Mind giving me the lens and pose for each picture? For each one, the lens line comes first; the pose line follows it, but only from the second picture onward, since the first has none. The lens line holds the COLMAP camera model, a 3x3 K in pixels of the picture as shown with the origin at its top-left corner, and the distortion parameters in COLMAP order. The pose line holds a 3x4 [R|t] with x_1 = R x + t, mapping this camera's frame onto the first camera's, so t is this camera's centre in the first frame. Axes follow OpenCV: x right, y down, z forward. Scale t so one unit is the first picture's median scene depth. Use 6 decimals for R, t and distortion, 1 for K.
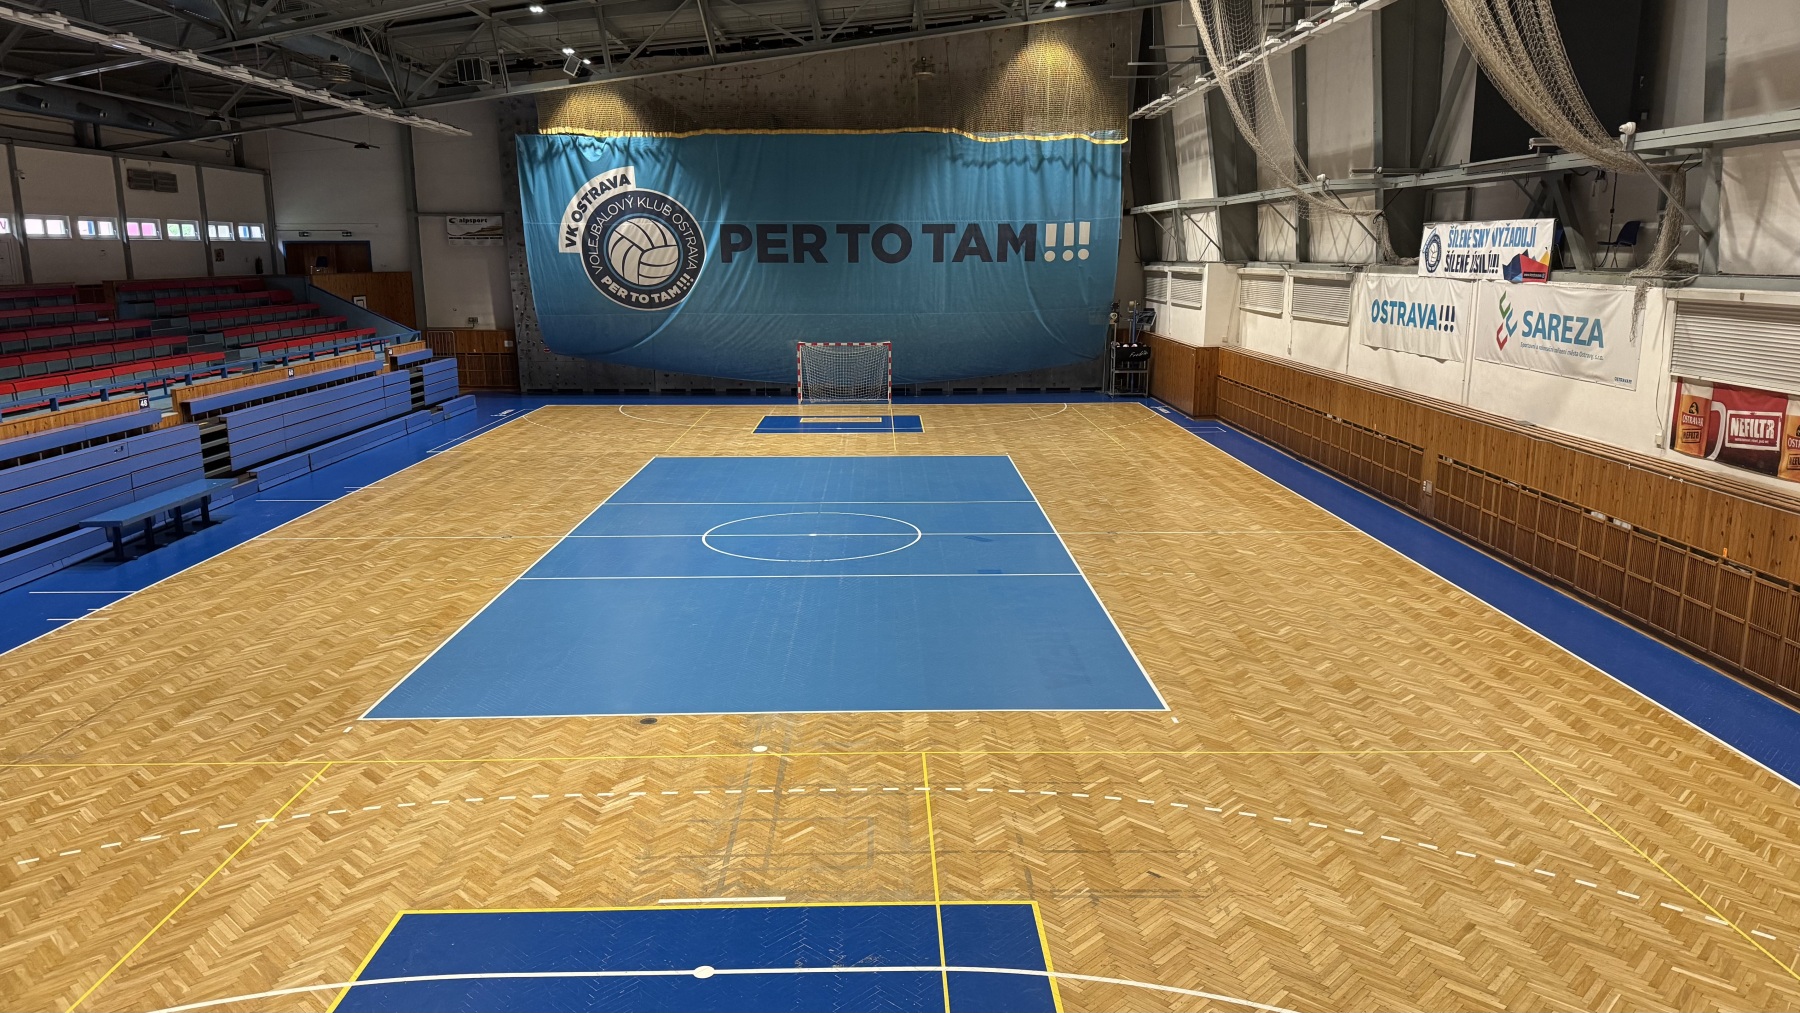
lens RADIAL K [[1239.3, 0, 901.8], [0, 1239.3, 515.8], [0, 0, 1]] dist [0.150874, -0.234713]
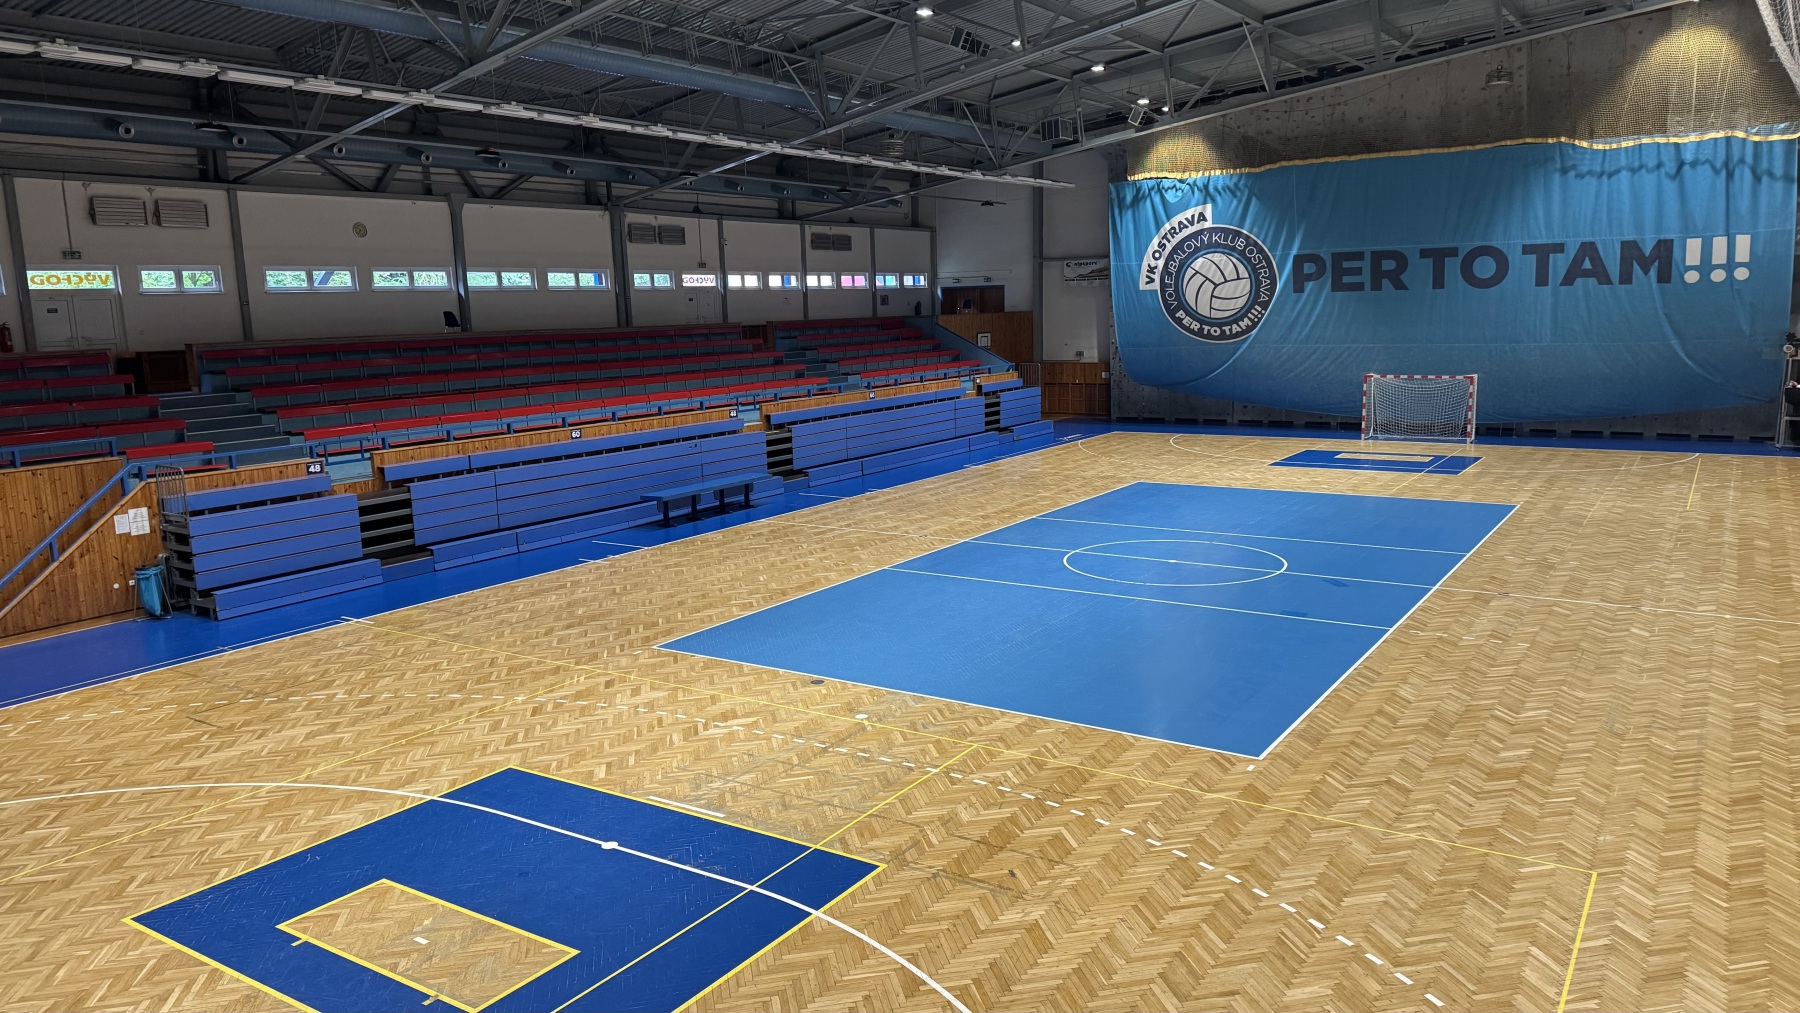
lens RADIAL K [[1247.9, 0, 907.4], [0, 1247.9, 512.6], [0, 0, 1]] dist [0.158763, -0.268533]
pose [[0.827407, 0.077957, -0.556166, 0.176585], [-0.094802, 0.995495, -0.001500, -0.001225], [0.553543, 0.053967, 0.831070, 0.015280]]
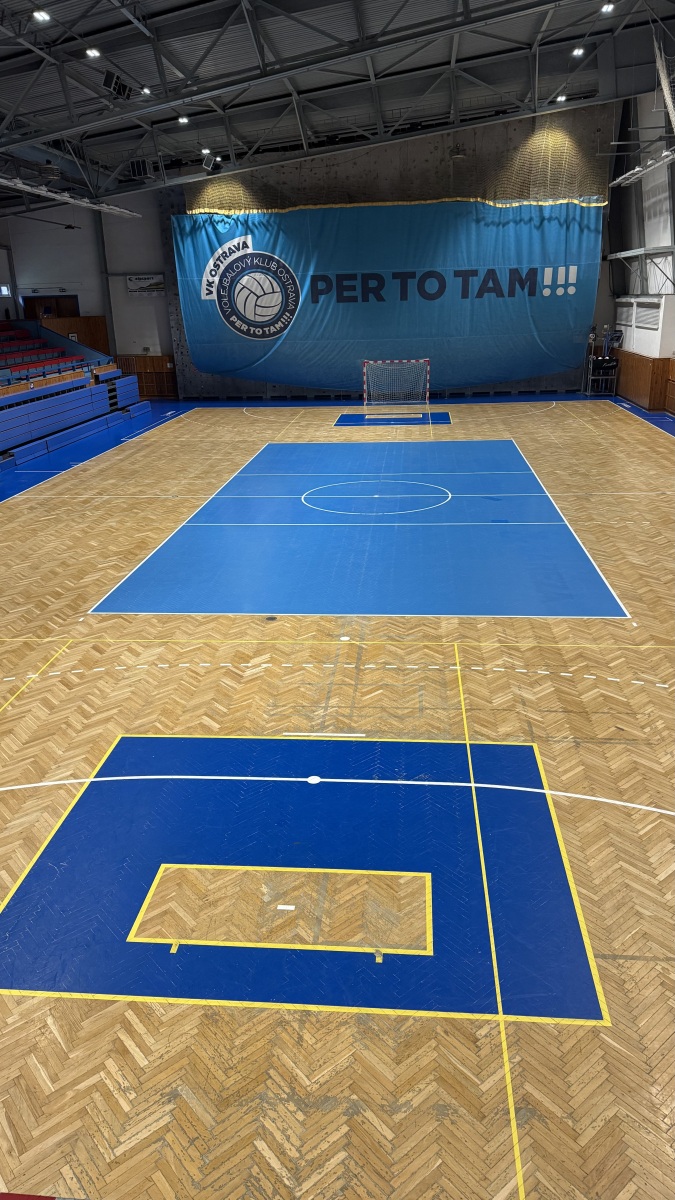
lens RADIAL K [[834.5, 0, 343.1], [0, 834.5, 599.8], [0, 0, 1]] dist [0.092112, -0.124213]
pose [[0.994589, 0.014093, -0.102928, -0.004400], [0.000068, 0.990669, 0.136292, 0.001706], [0.103888, -0.135561, 0.985307, 0.008292]]
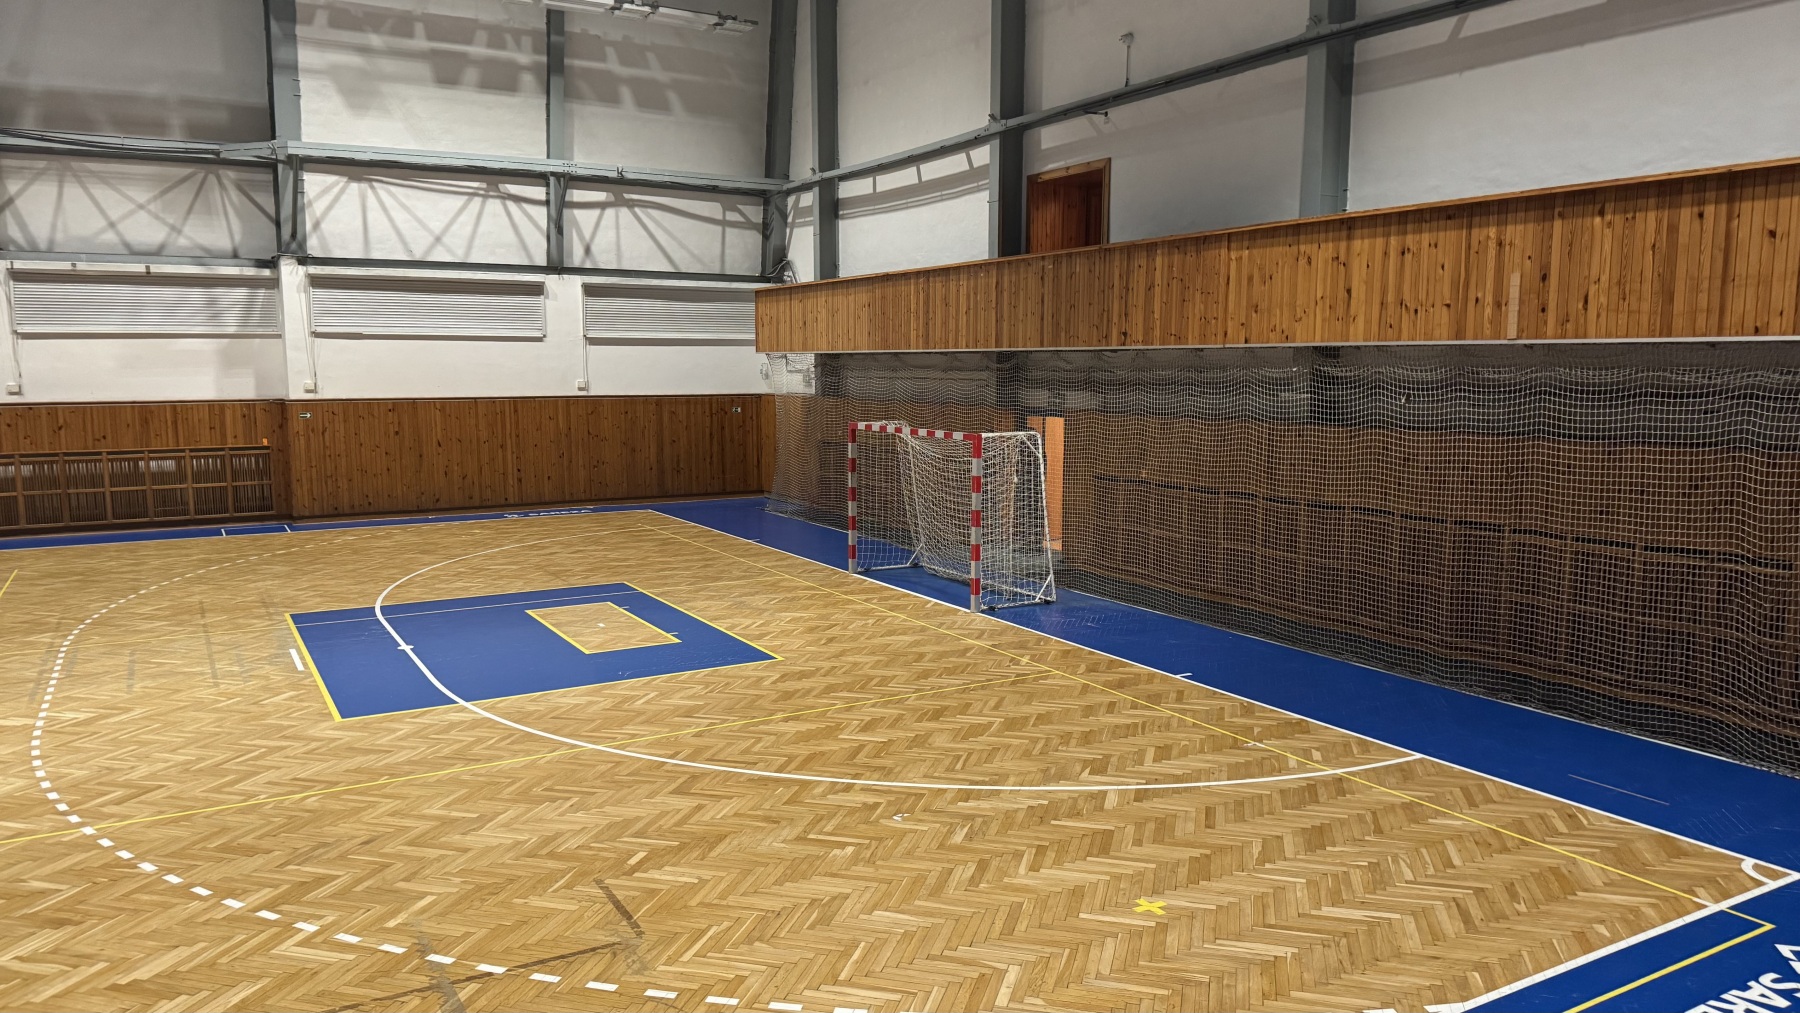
lens RADIAL K [[1251.8, 0, 889.0], [0, 1251.8, 502.3], [0, 0, 1]] dist [0.092112, -0.124213]
pose [[-0.483255, -0.095862, 0.870216, -0.365809], [0.186298, 0.959962, 0.209204, 0.001602], [-0.855428, 0.263219, -0.446047, 0.250918]]
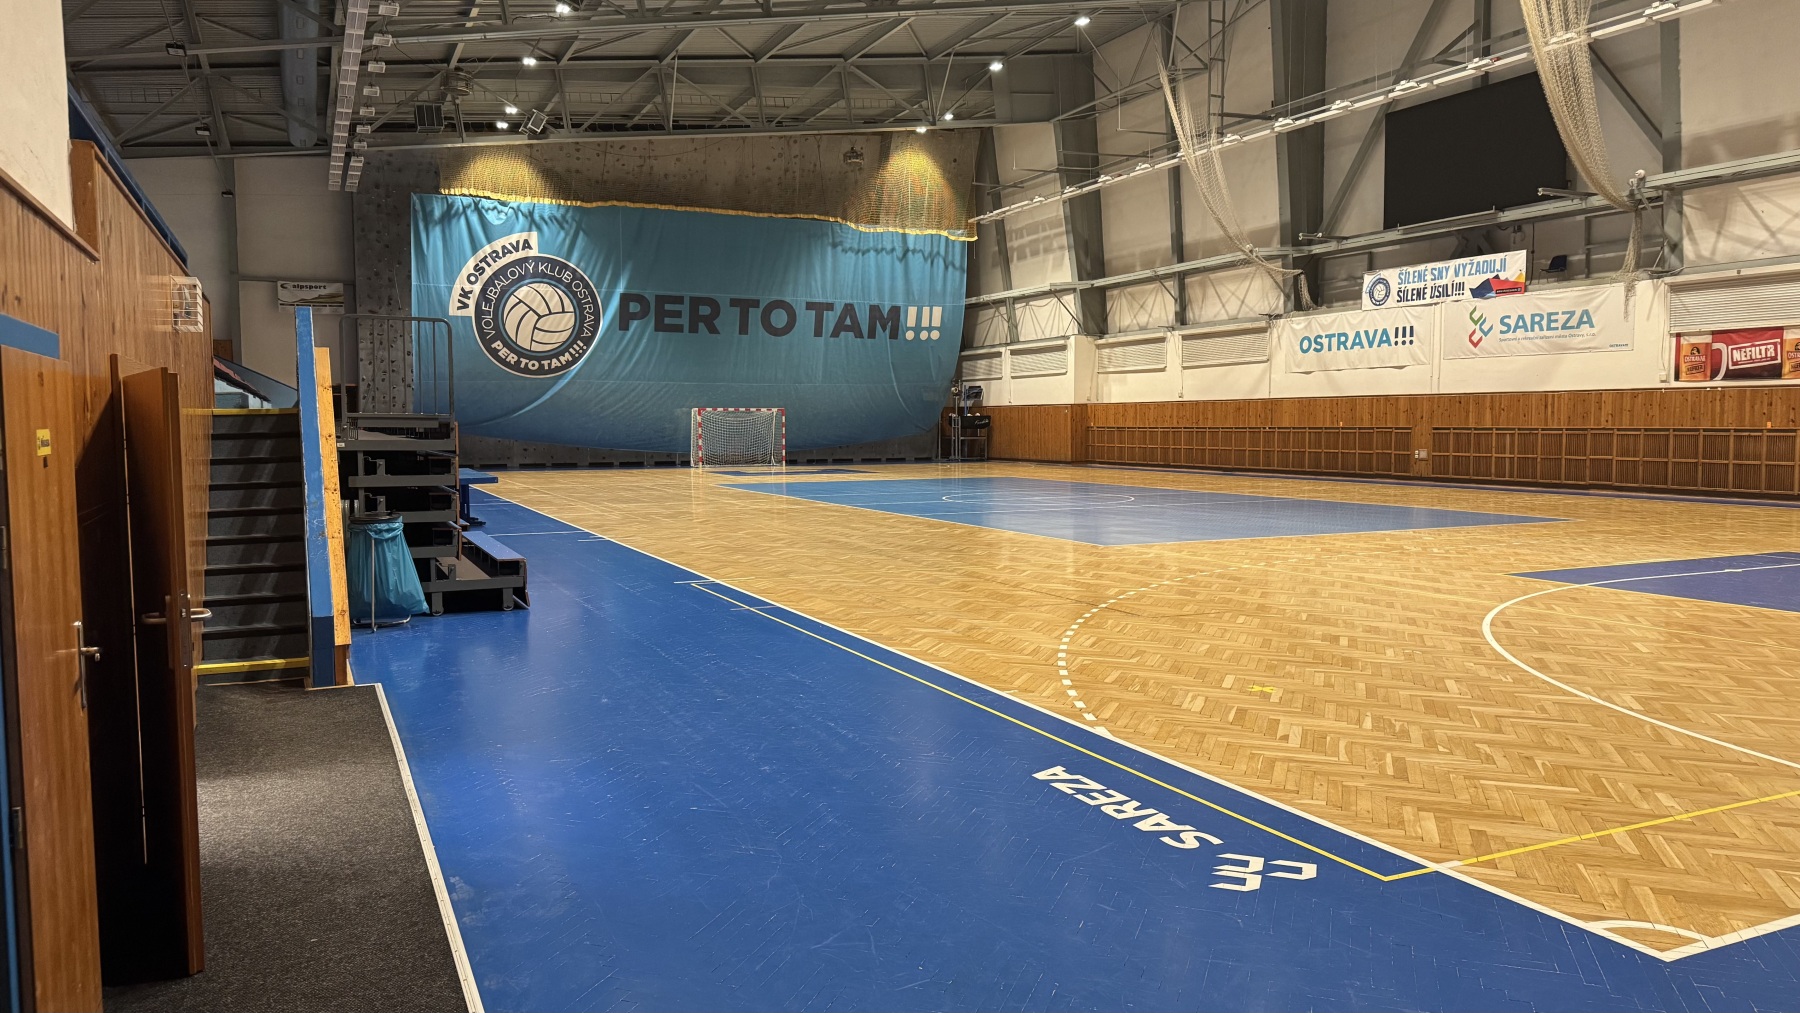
lens RADIAL K [[1240.6, 0, 910.1], [0, 1240.6, 512.6], [0, 0, 1]] dist [0.130232, -0.186925]
pose [[0.908146, -0.031021, 0.417502, -0.367050], [0.087780, 0.989193, -0.117440, 0.085259], [-0.409347, 0.143301, 0.901055, 0.011441]]
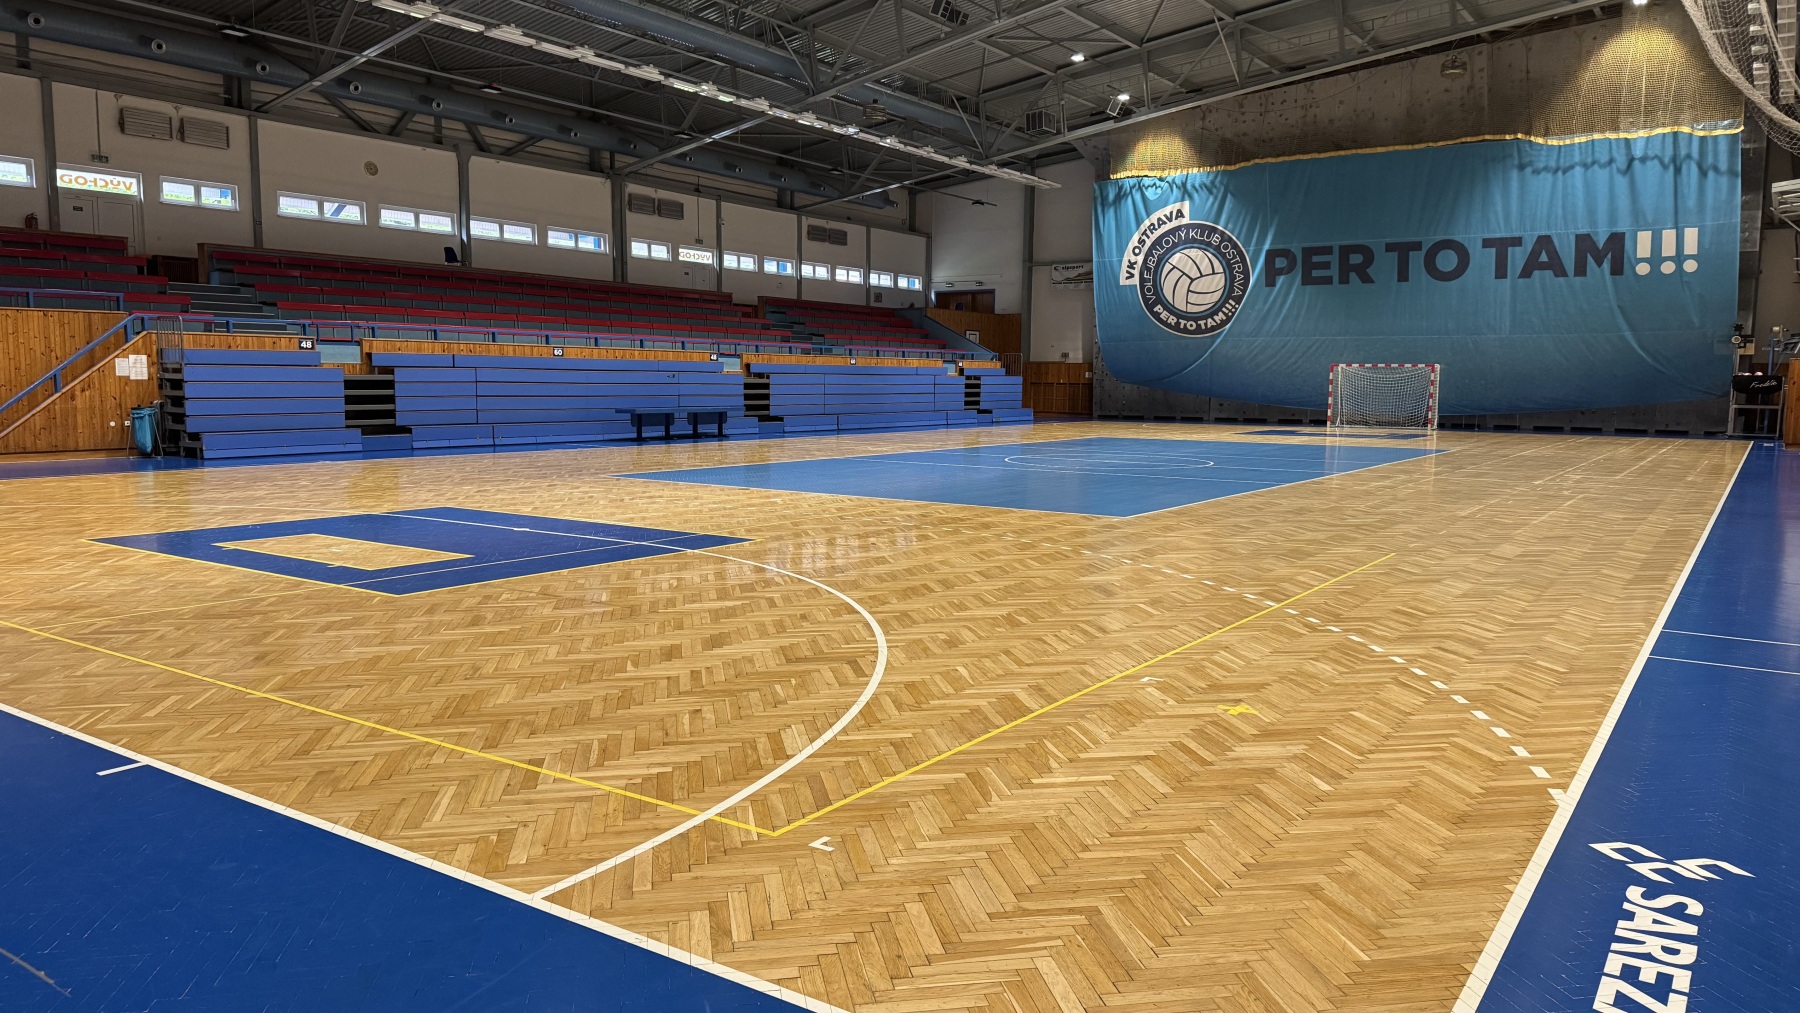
lens RADIAL K [[1247.9, 0, 907.4], [0, 1247.9, 512.6], [0, 0, 1]] dist [0.158763, -0.268533]
pose [[0.817422, 0.074981, -0.571139, 0.227134], [-0.132313, 0.989422, -0.059474, 0.081319], [0.560638, 0.124185, 0.818696, 0.013599]]
